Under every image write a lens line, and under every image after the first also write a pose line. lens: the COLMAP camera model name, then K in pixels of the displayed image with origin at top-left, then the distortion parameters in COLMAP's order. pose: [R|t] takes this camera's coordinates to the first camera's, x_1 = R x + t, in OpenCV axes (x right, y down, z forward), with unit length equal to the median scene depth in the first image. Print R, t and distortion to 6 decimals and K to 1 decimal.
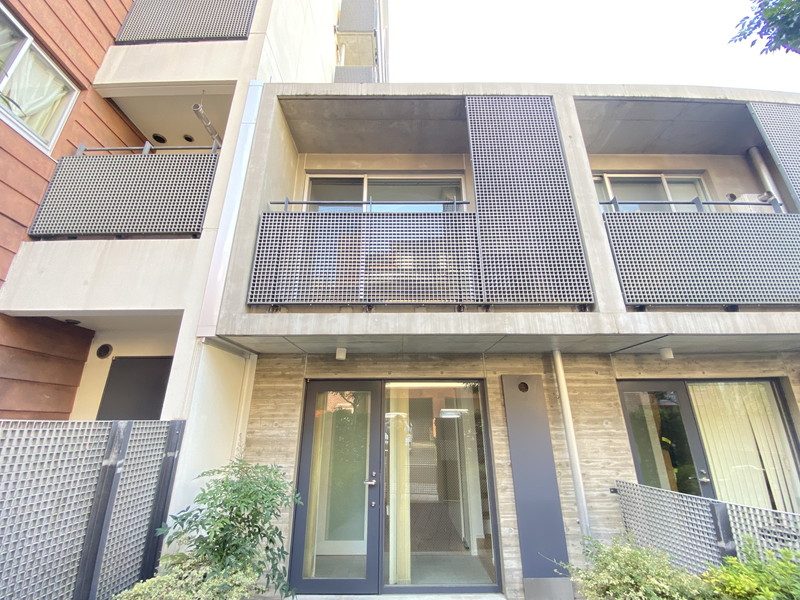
lens RADIAL K [[323.7, 0, 398.5], [0, 323.7, 298.9], [0, 0, 1]] dist [0.023515, -0.022558]
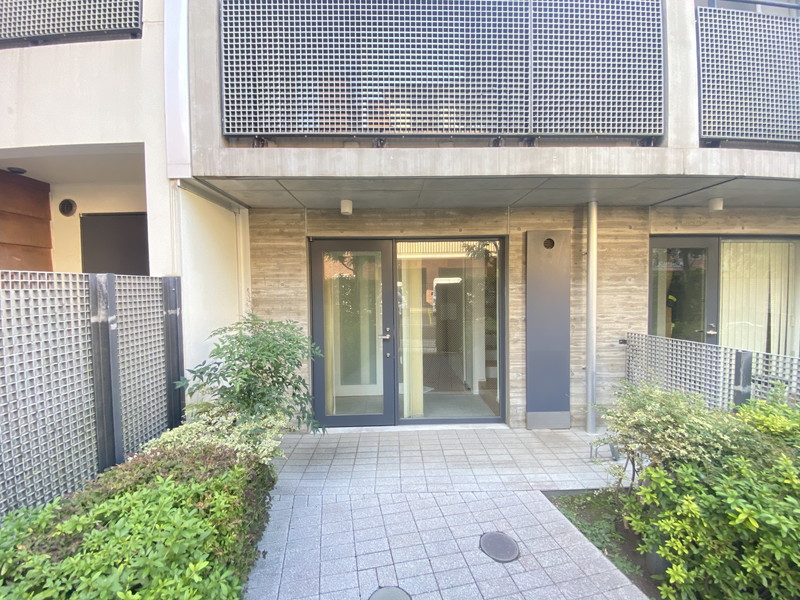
lens RADIAL K [[323.7, 0, 398.5], [0, 323.7, 298.9], [0, 0, 1]] dist [0.023515, -0.022558]
pose [[0.999663, -0.011000, 0.023493, -0.073280], [0.001378, 0.926878, 0.375361, 0.085522], [-0.025904, -0.375203, 0.926581, 0.127312]]
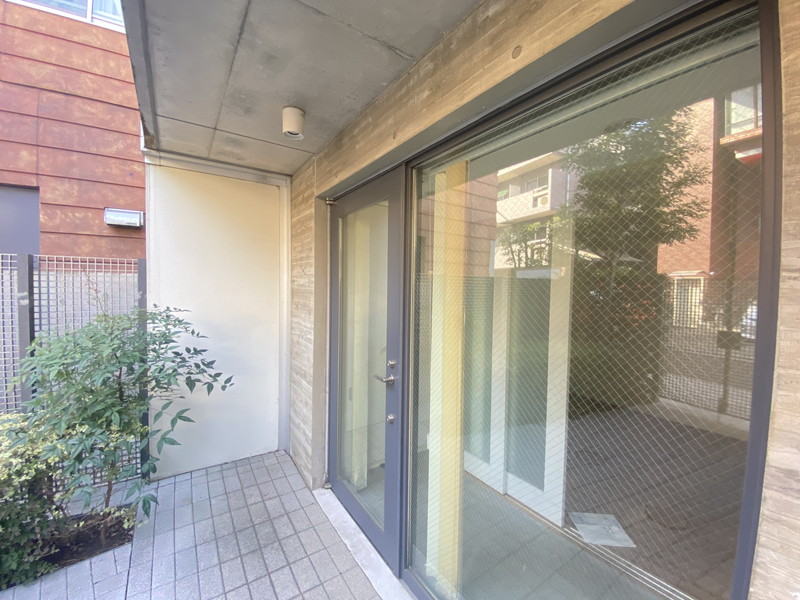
lens RADIAL K [[323.7, 0, 398.5], [0, 323.7, 298.9], [0, 0, 1]] dist [0.023515, -0.022558]
pose [[0.561413, 0.037478, -0.826687, 0.360157], [0.269626, 0.936178, 0.225548, 0.399289], [0.782379, -0.349522, 0.515478, 0.915421]]
